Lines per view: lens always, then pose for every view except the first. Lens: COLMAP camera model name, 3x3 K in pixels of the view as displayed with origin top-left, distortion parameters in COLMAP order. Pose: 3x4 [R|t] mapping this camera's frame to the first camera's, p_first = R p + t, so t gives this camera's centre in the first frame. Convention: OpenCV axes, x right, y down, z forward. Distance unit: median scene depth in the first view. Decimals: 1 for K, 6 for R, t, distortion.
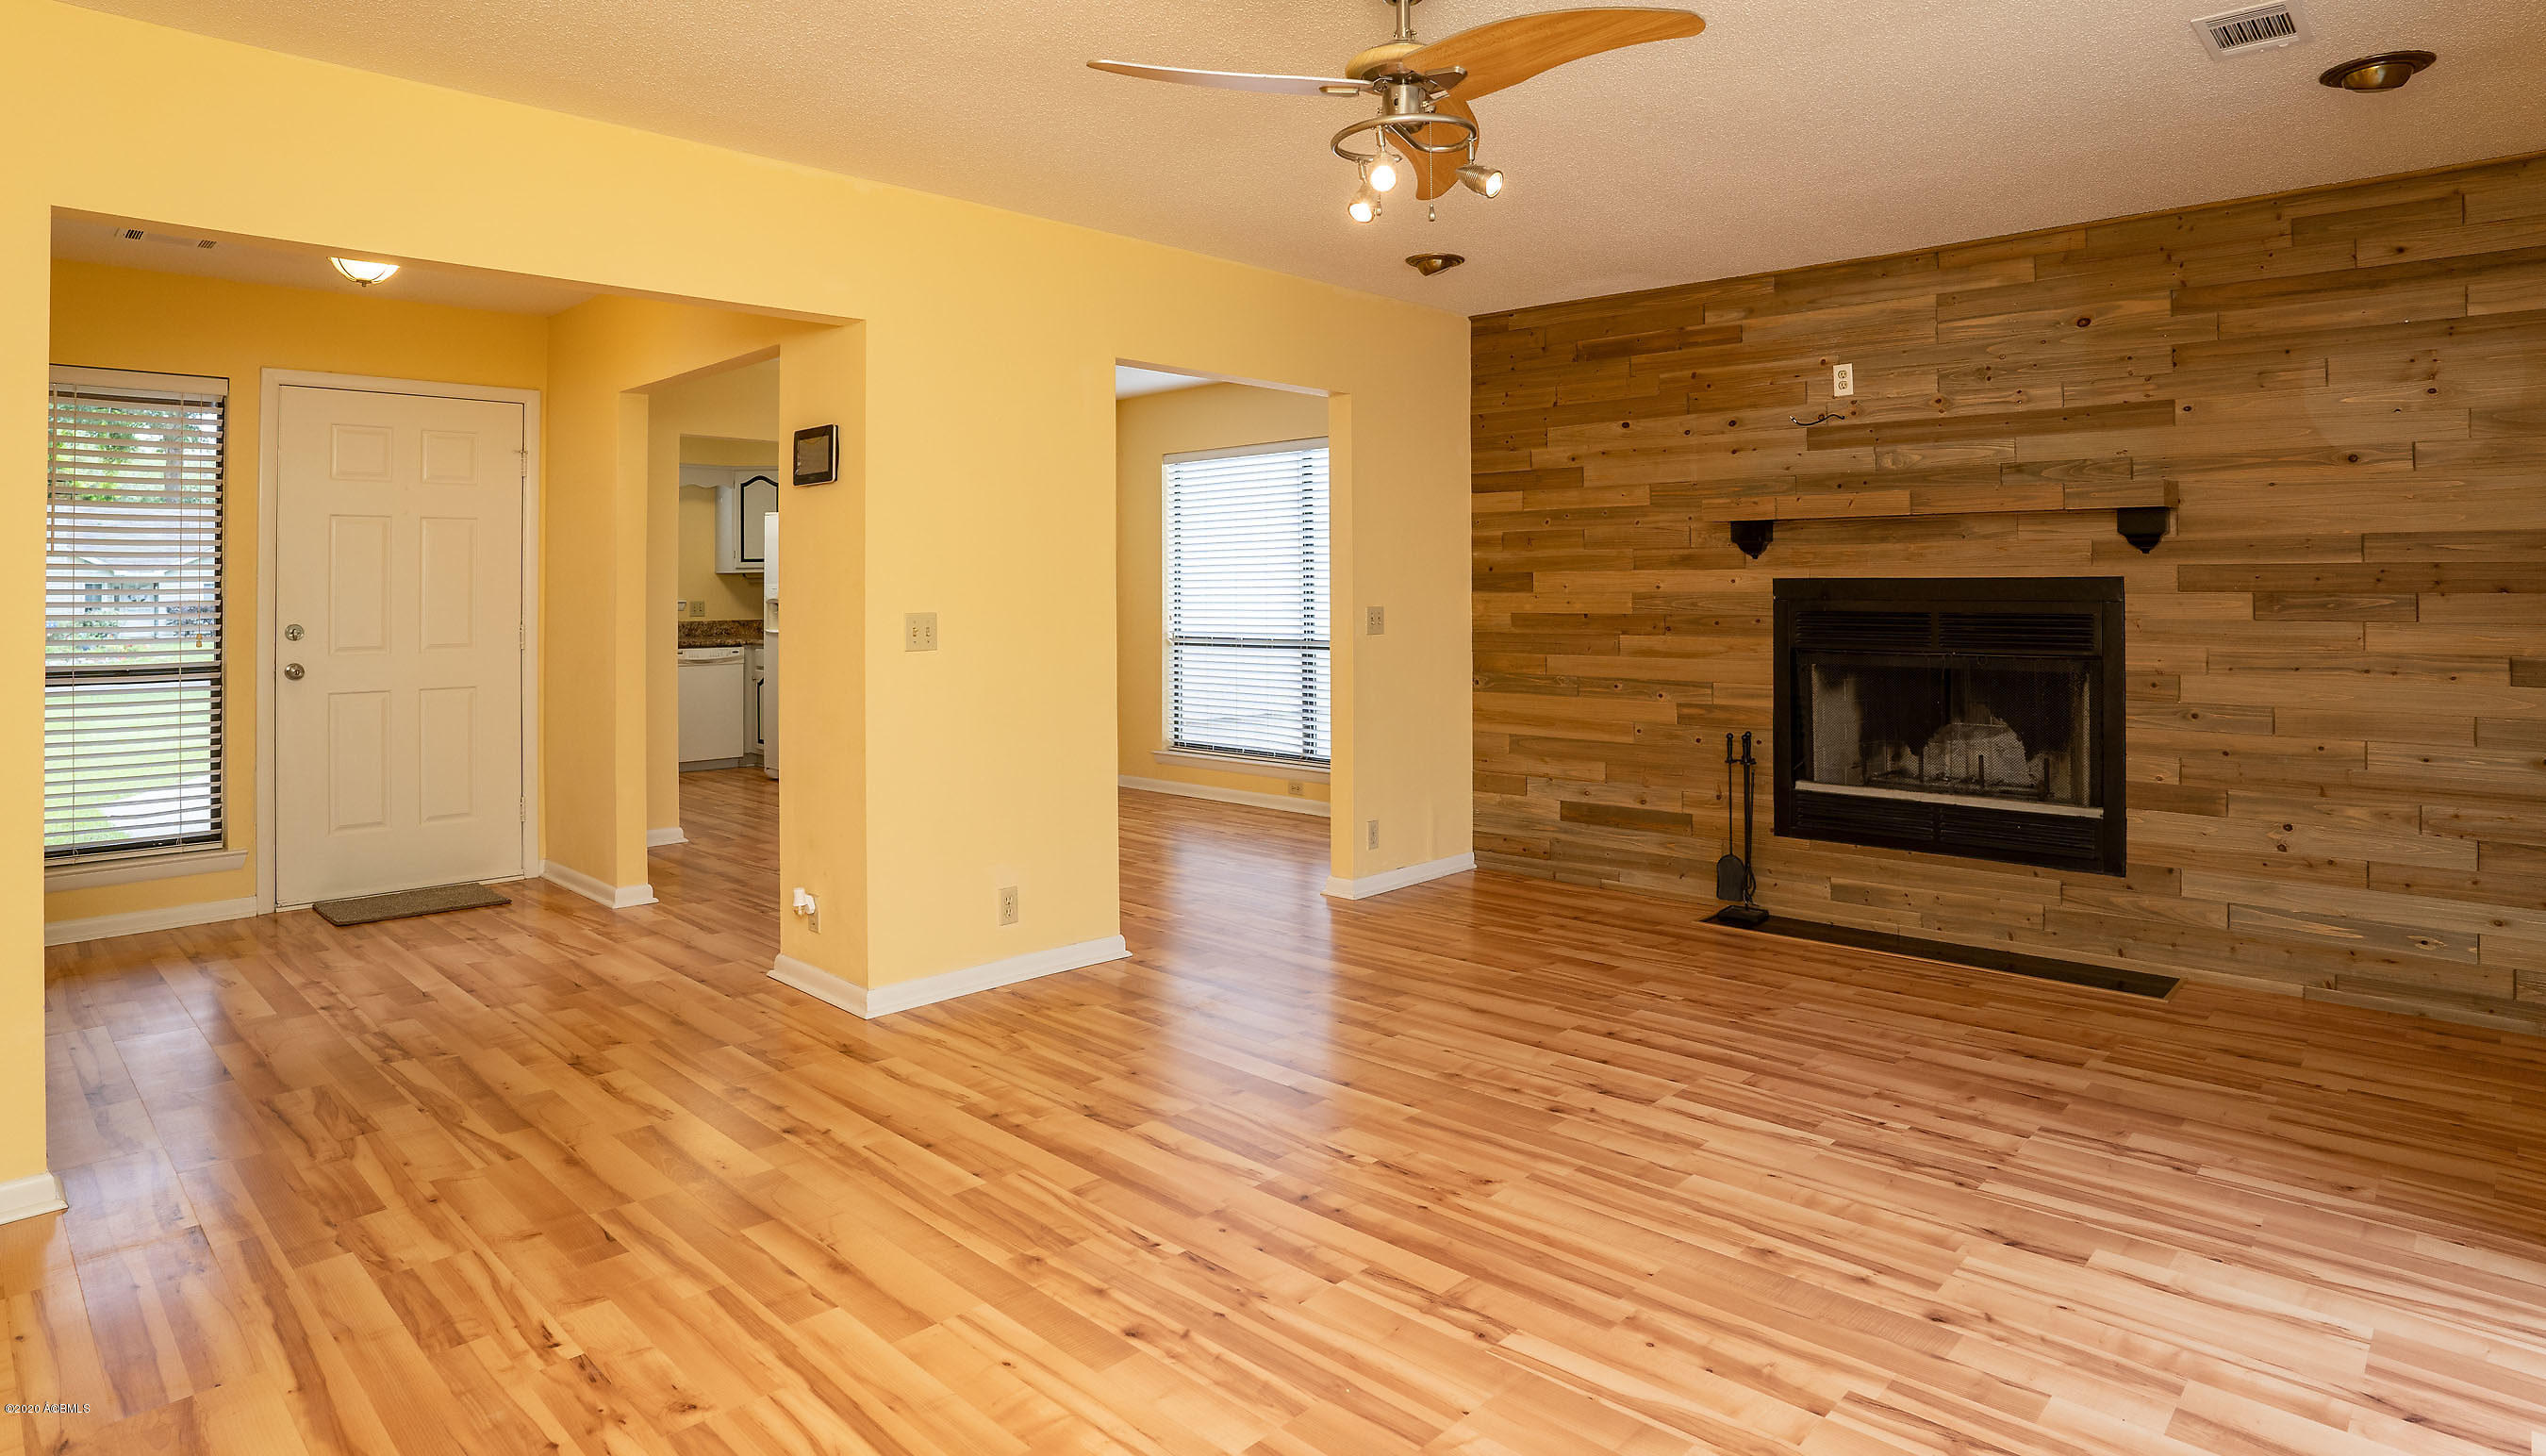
lens RADIAL K [[1297.2, 0, 1273.0], [0, 1297.2, 728.0], [0, 0, 1]] dist [-0.062863, -0.000057]
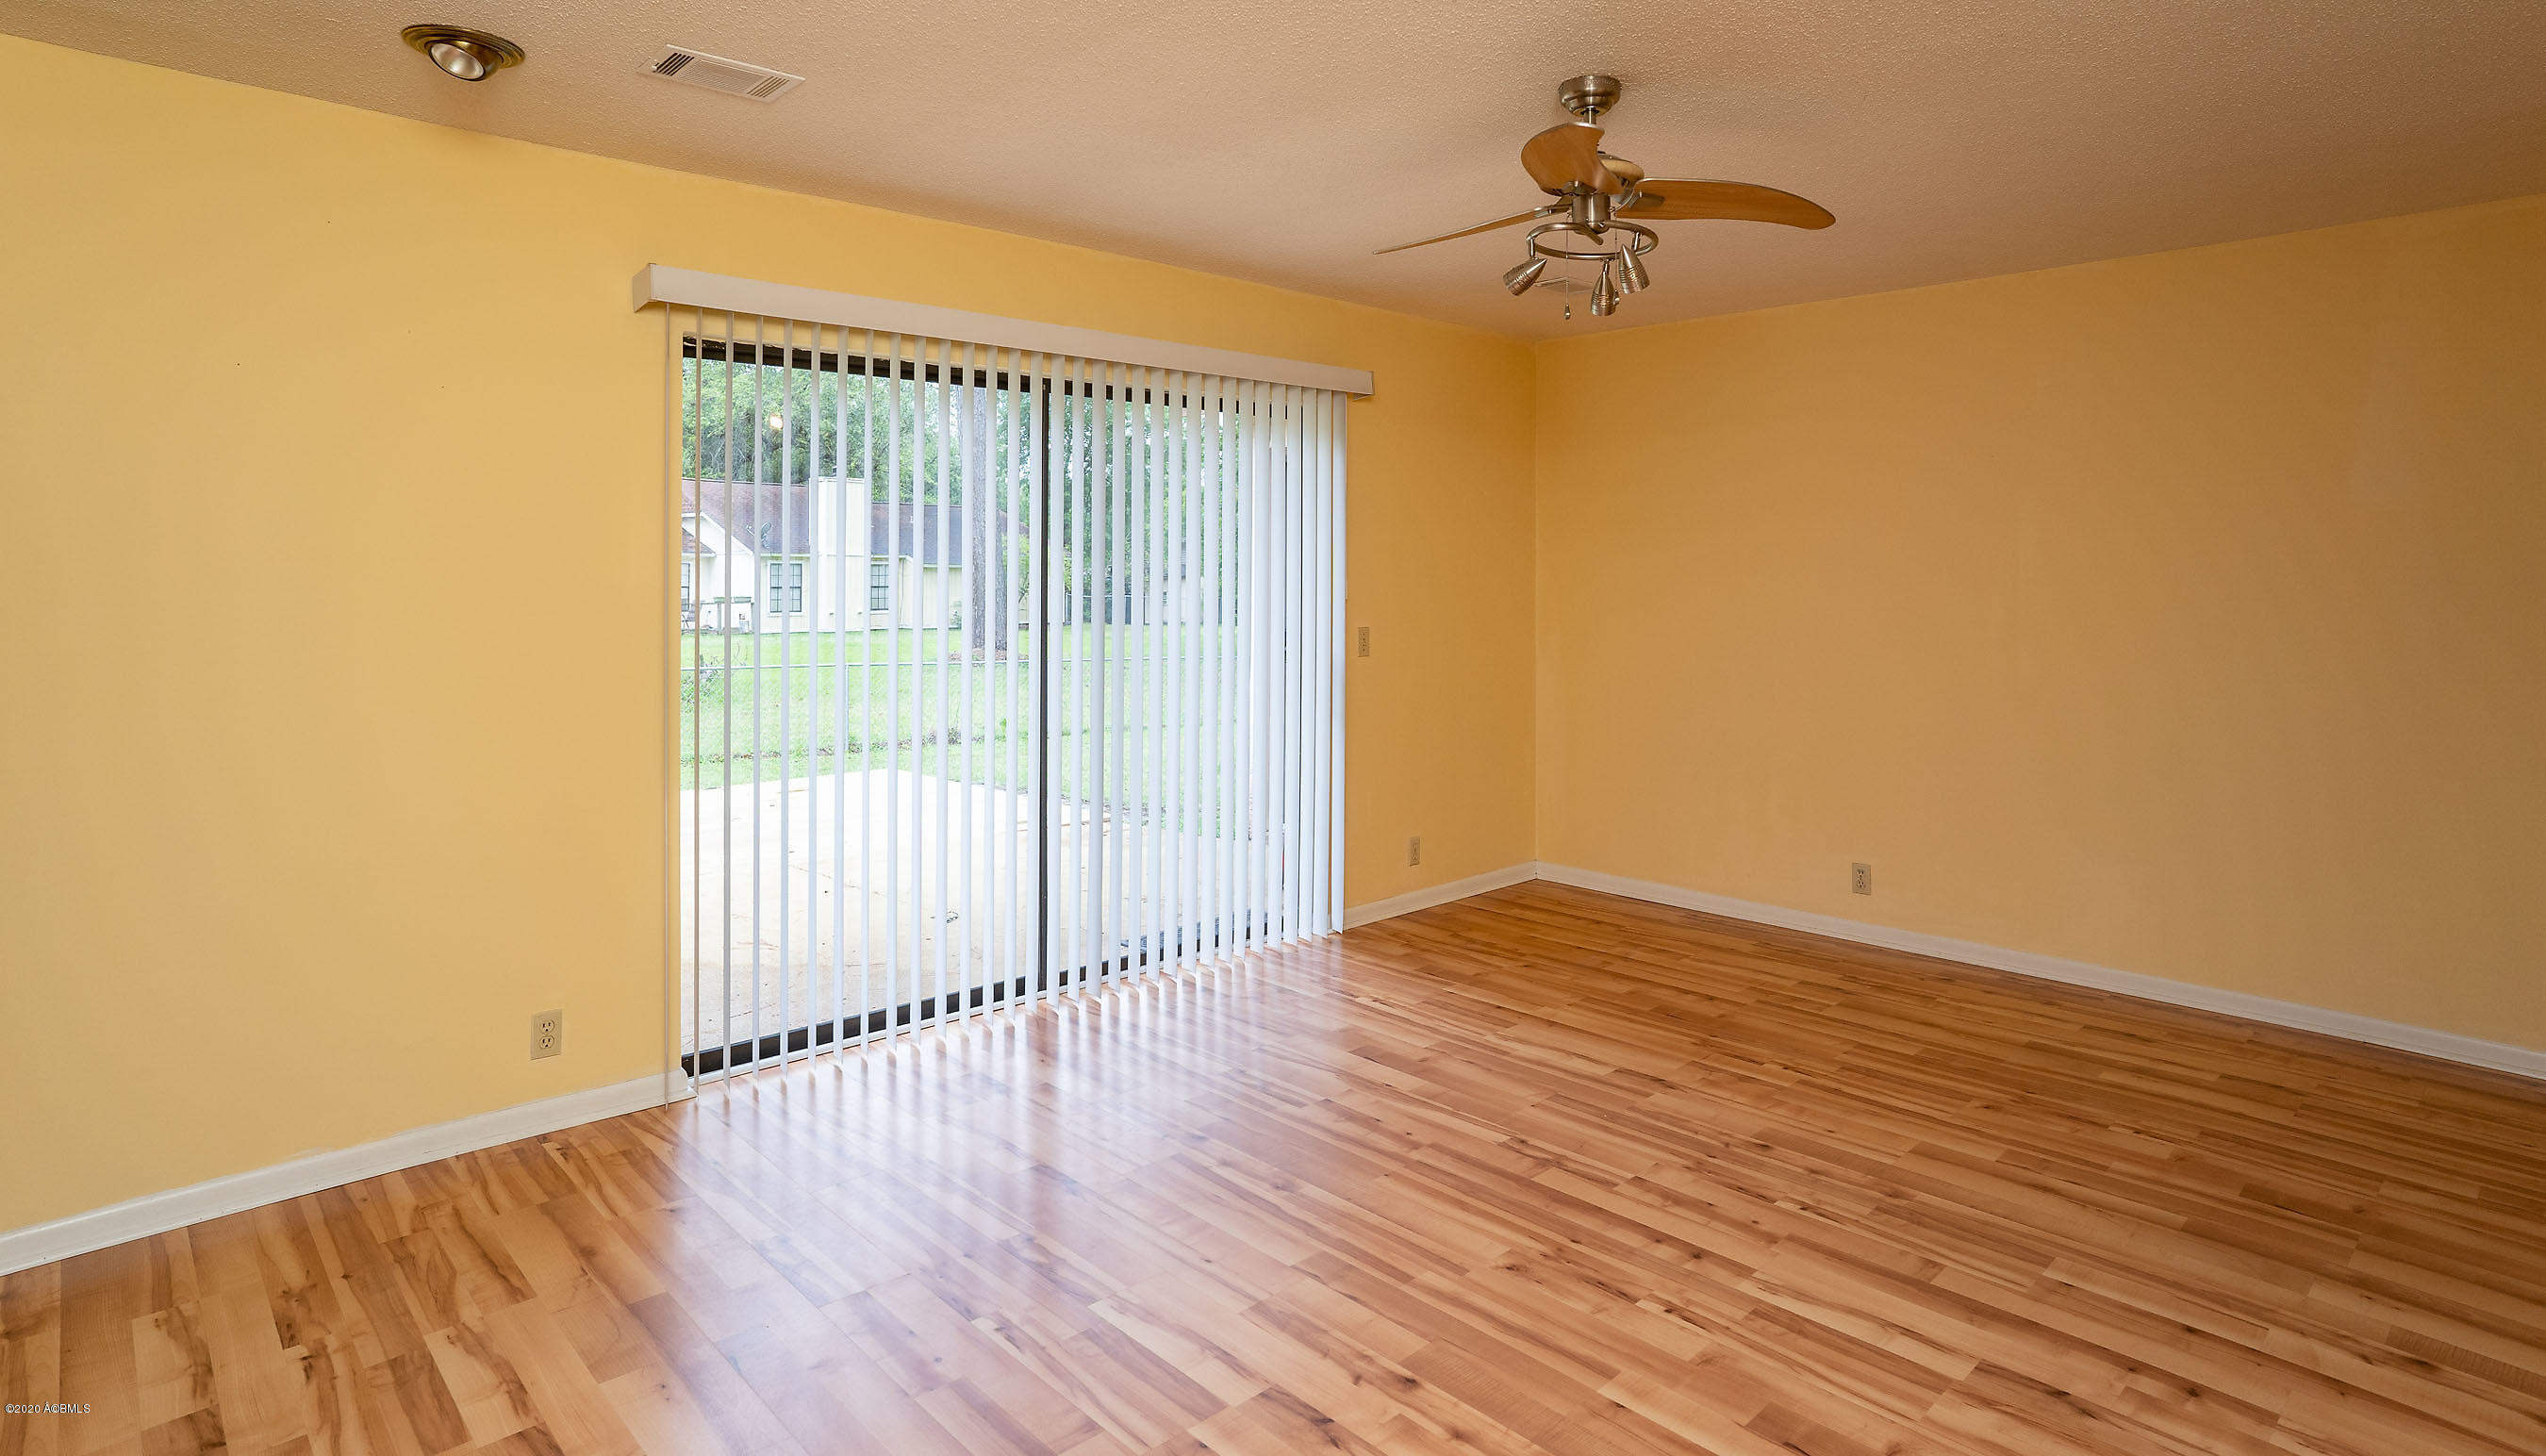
lens RADIAL K [[1323.0, 0, 1273.0], [0, 1323.0, 728.0], [0, 0, 1]] dist [0.000061, 0.000238]
pose [[-0.998973, -0.007335, 0.044712, 0.337793], [0.002900, 0.974436, 0.224645, -0.289405], [-0.045216, 0.224544, -0.973414, 2.092213]]
